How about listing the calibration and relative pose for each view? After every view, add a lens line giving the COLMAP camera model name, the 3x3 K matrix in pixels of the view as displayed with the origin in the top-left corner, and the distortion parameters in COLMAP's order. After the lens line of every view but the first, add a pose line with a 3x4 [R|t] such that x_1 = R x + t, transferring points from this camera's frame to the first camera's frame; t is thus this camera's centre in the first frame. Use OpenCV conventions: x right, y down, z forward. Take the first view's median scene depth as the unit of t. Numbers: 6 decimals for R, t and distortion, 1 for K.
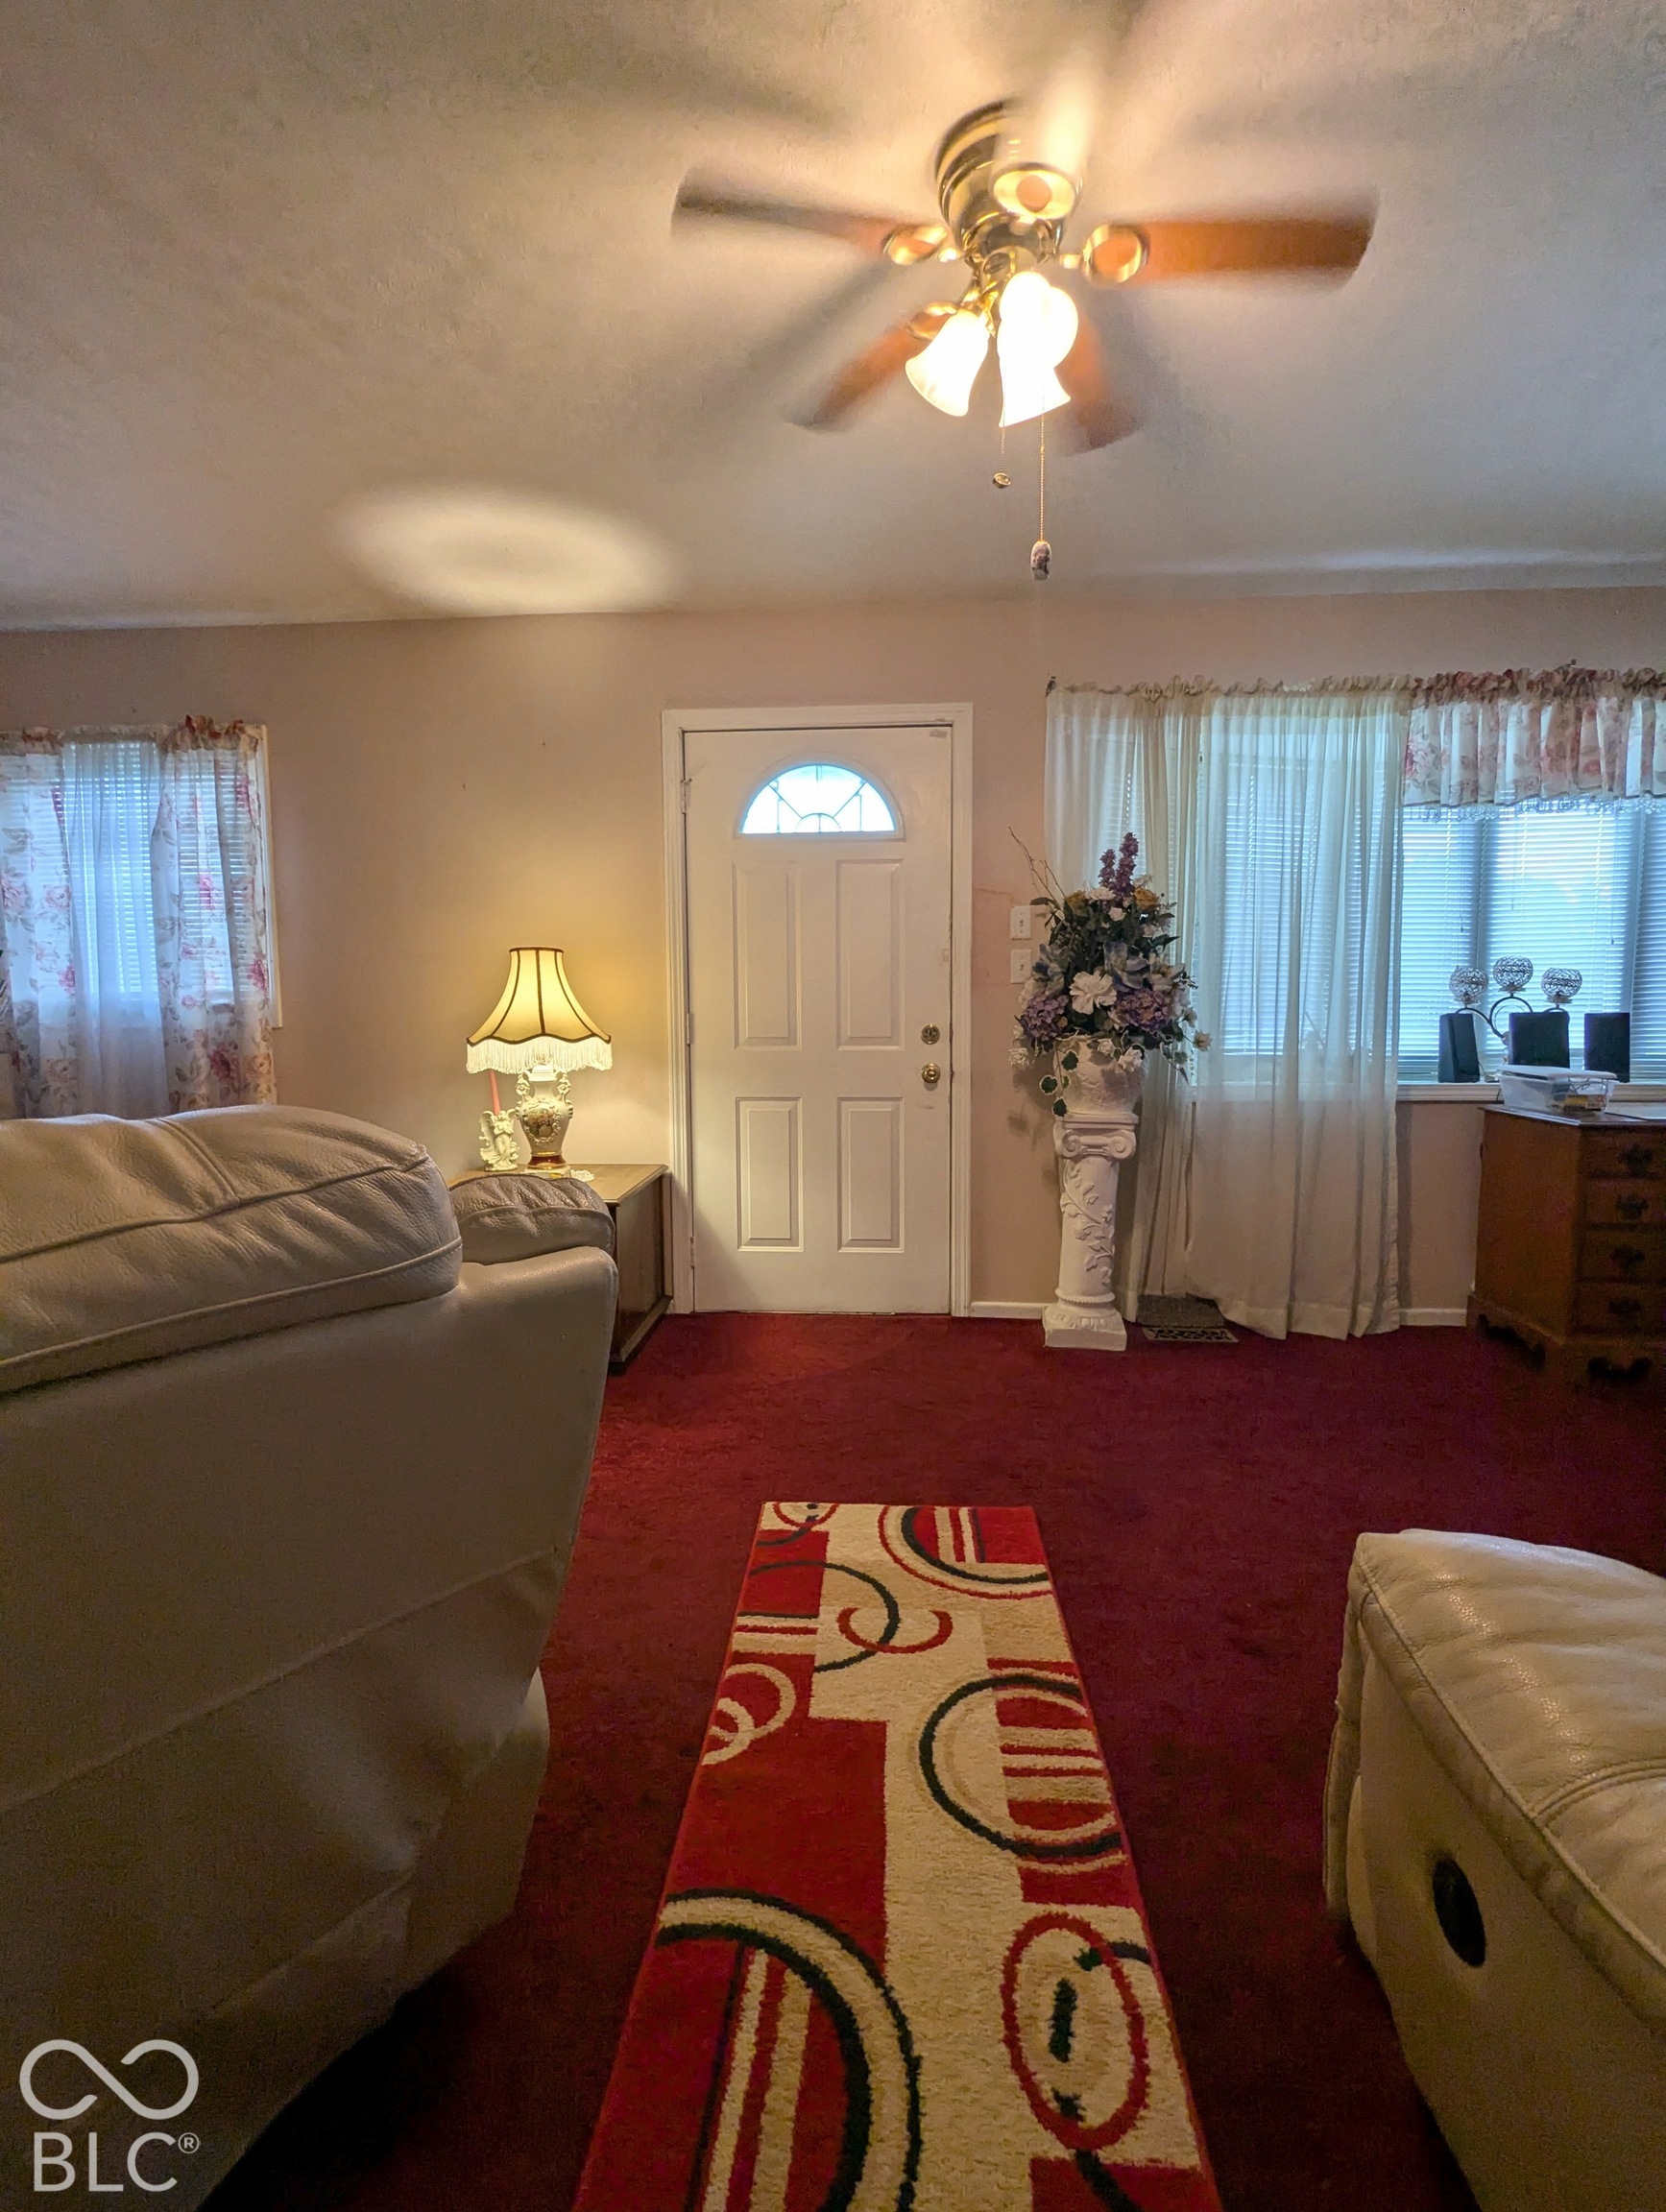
lens RADIAL K [[1039.9, 0, 840.5], [0, 1039.9, 1106.0], [0, 0, 1]] dist [-0.001370, 0.000193]
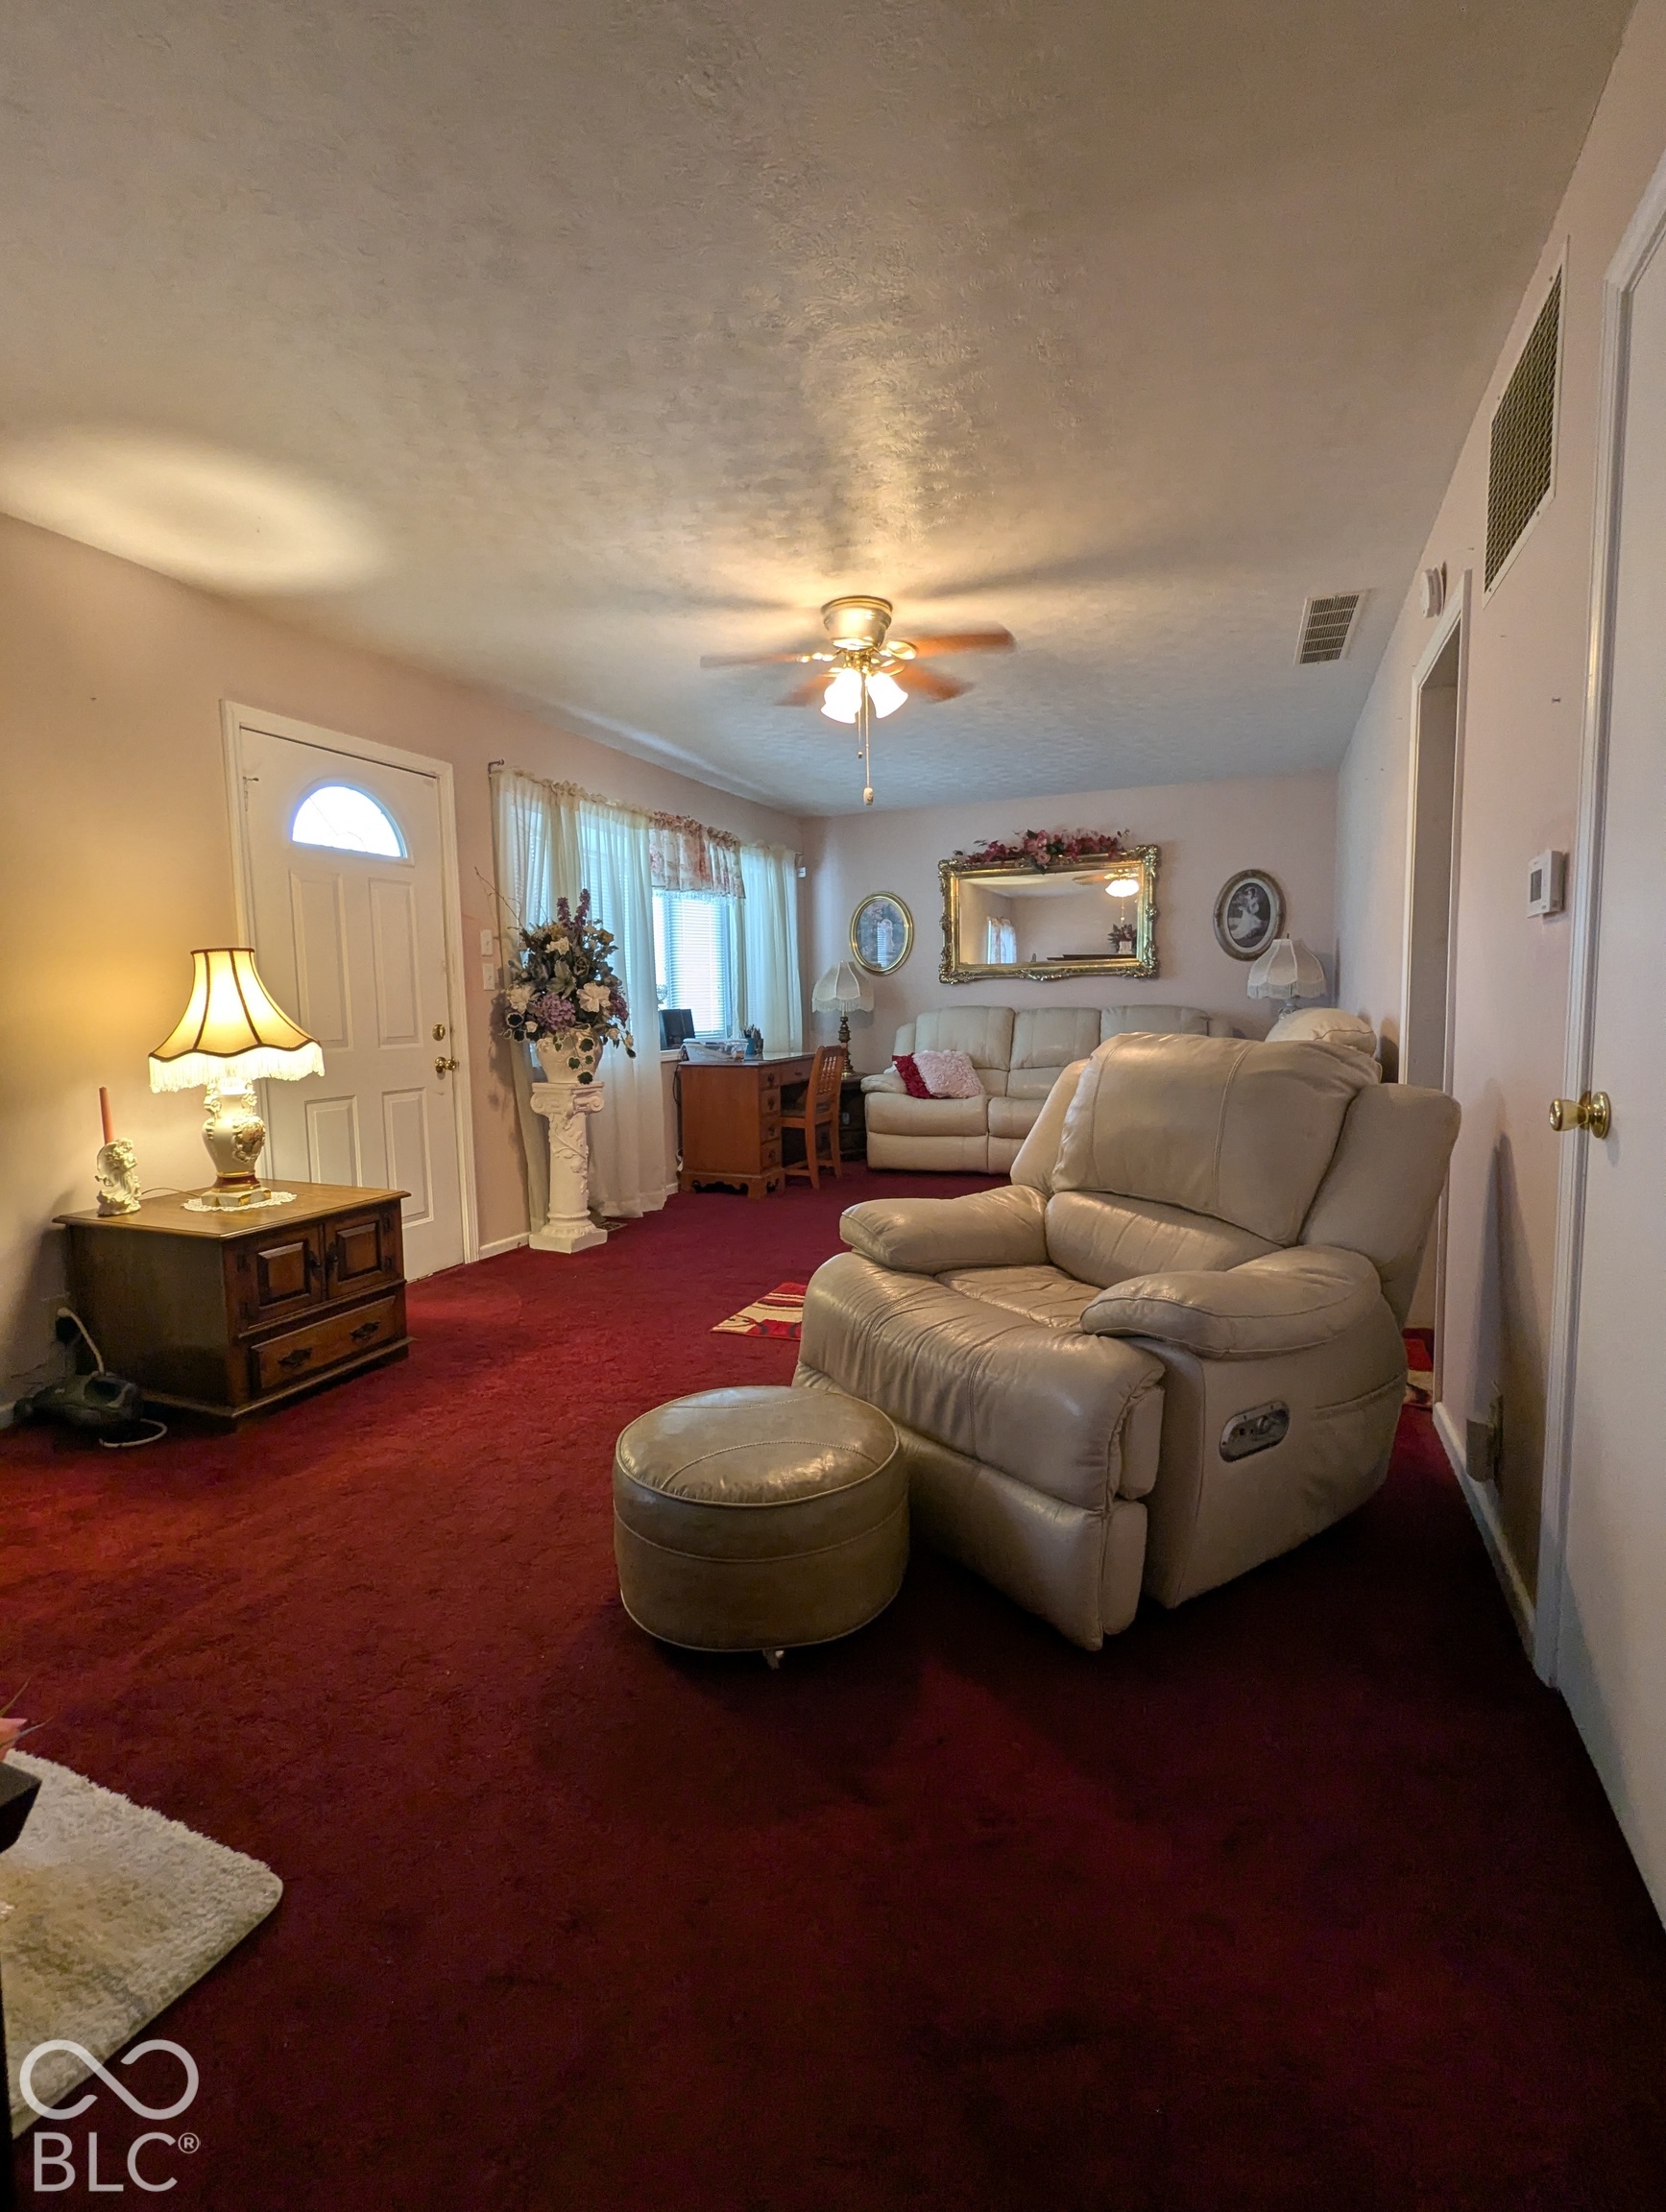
lens RADIAL K [[1039.9, 0, 837.3], [0, 1039.9, 1098.3], [0, 0, 1]] dist [-0.001370, 0.000193]
pose [[0.314305, -0.092414, 0.944813, -1.002111], [0.100262, 0.992916, 0.063765, -0.026619], [-0.944013, 0.074687, 0.321344, 0.211847]]
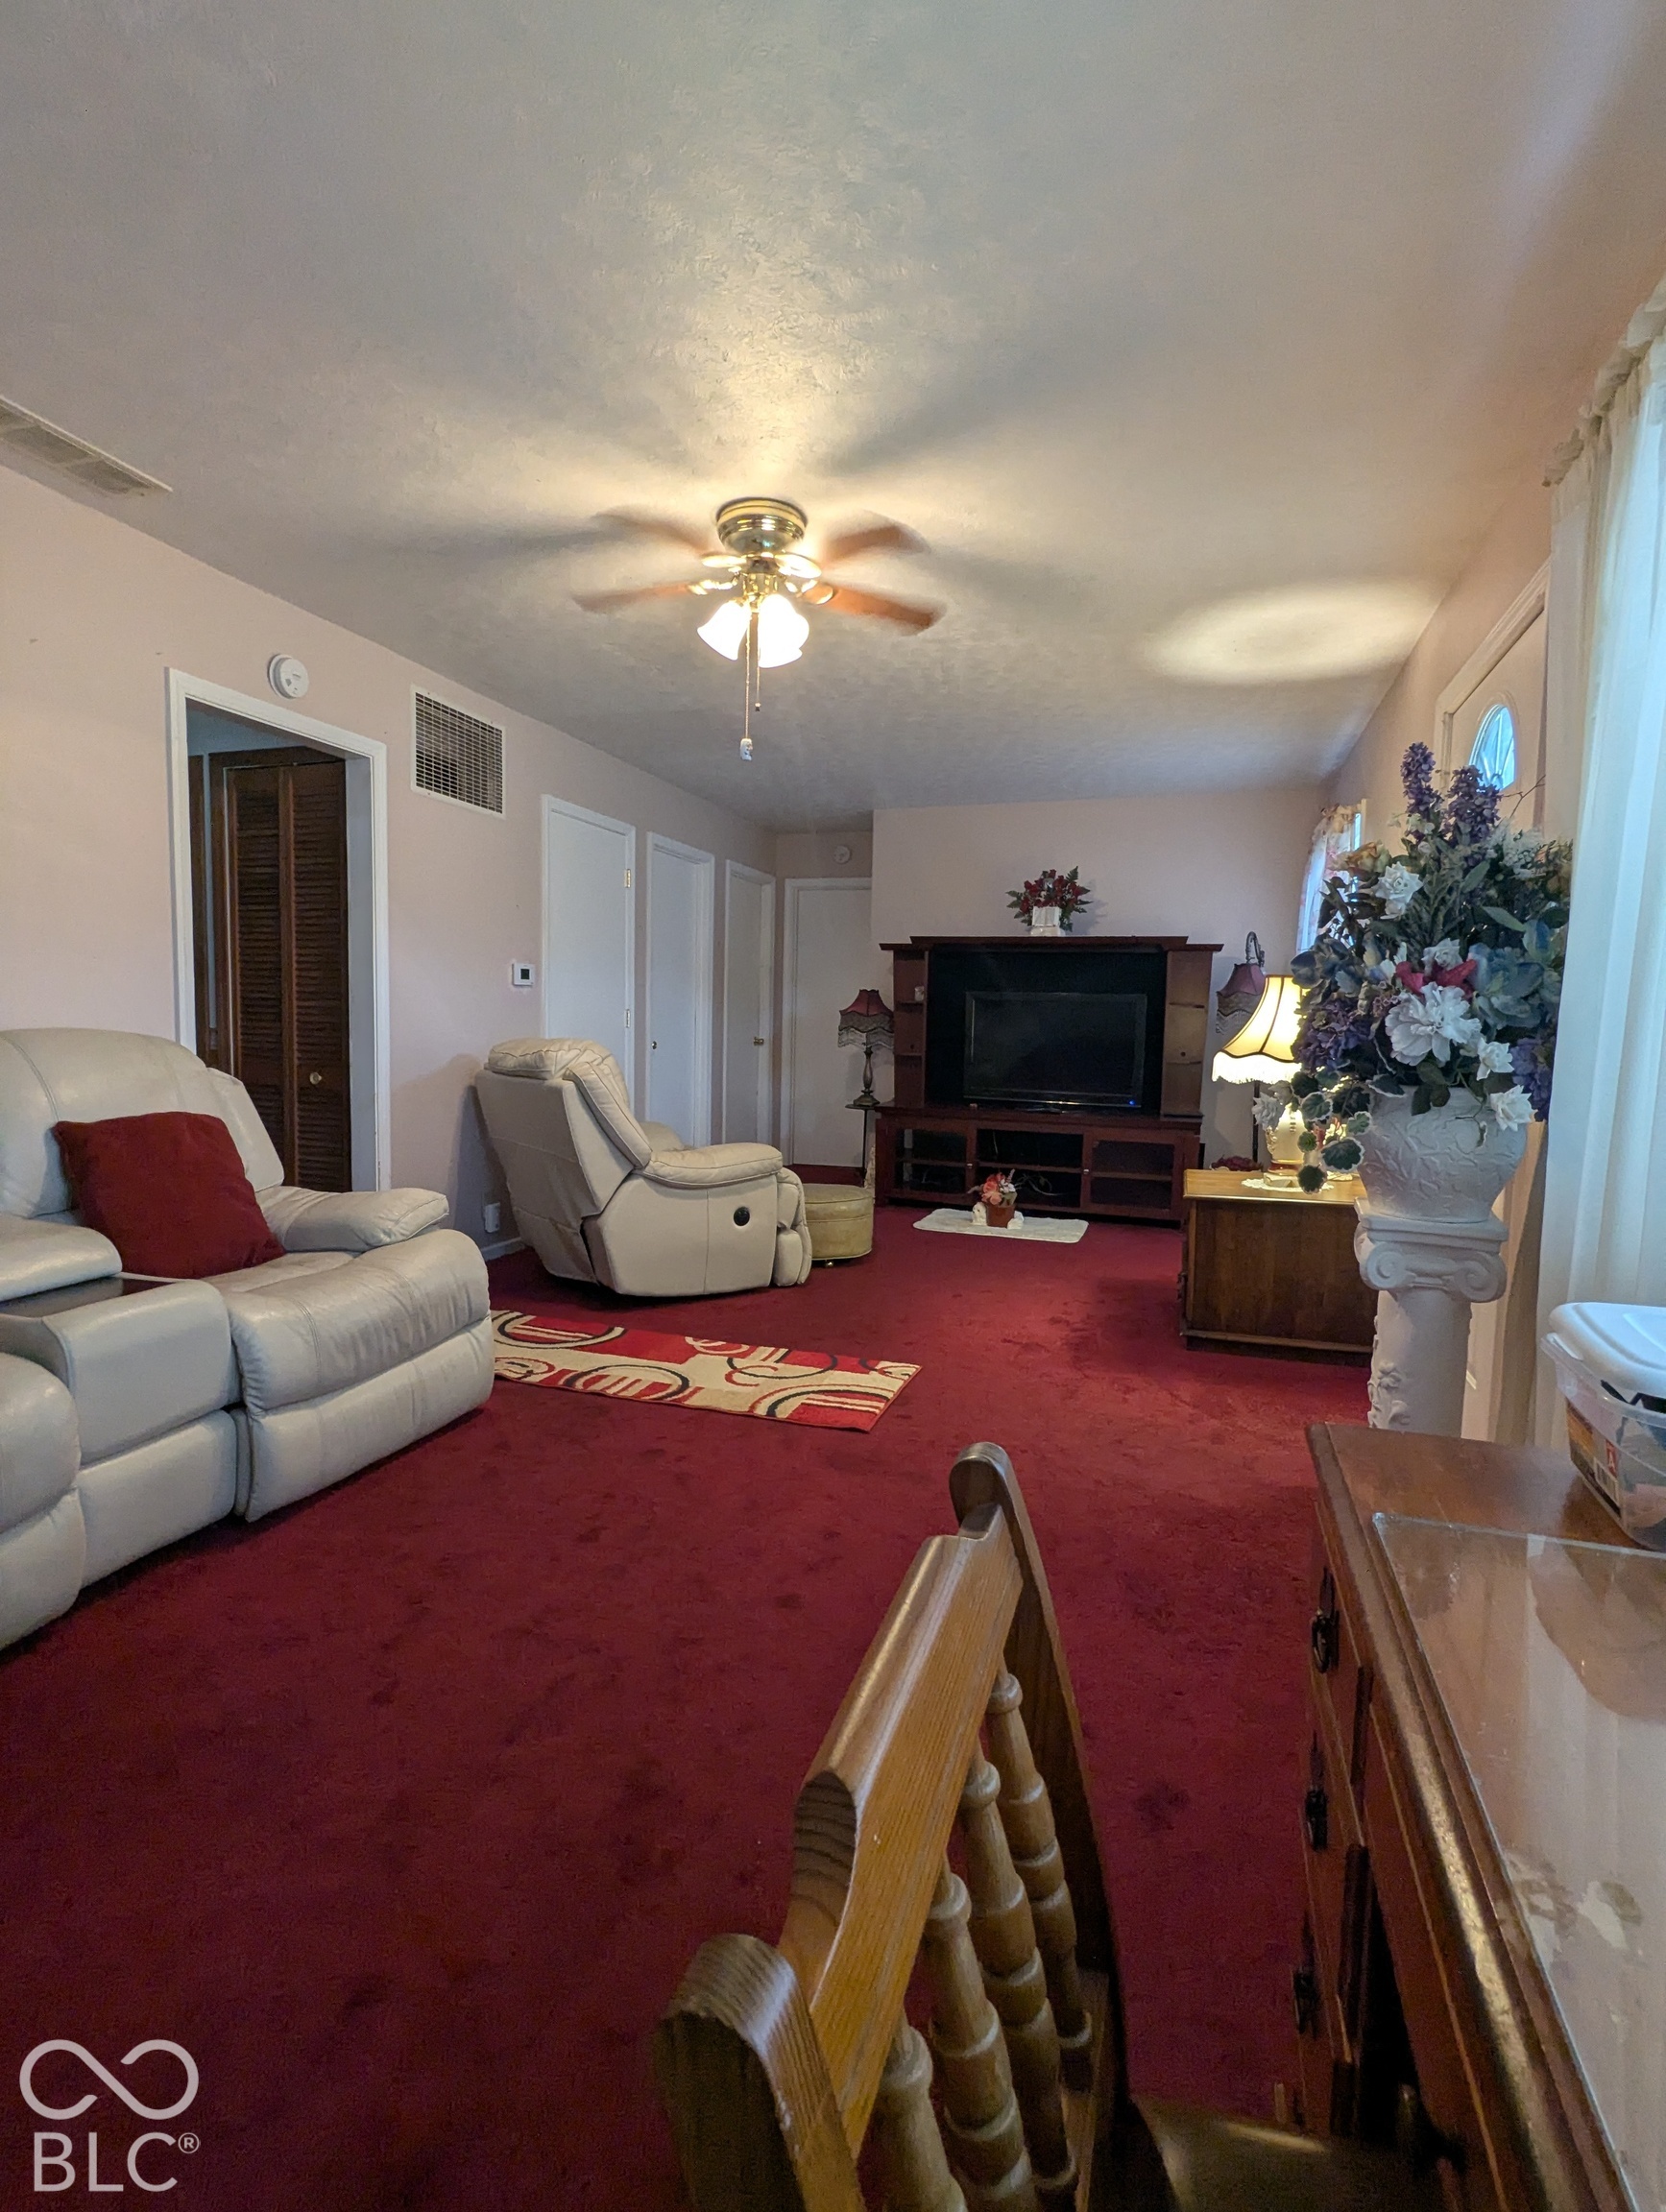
lens RADIAL K [[1039.9, 0, 827.2], [0, 1039.9, 1111.4], [0, 0, 1]] dist [-0.001370, 0.000193]
pose [[-0.256561, 0.080316, -0.963185, 0.919899], [-0.106270, 0.988155, 0.110705, -0.078960], [0.960668, 0.130761, -0.244987, 0.824140]]
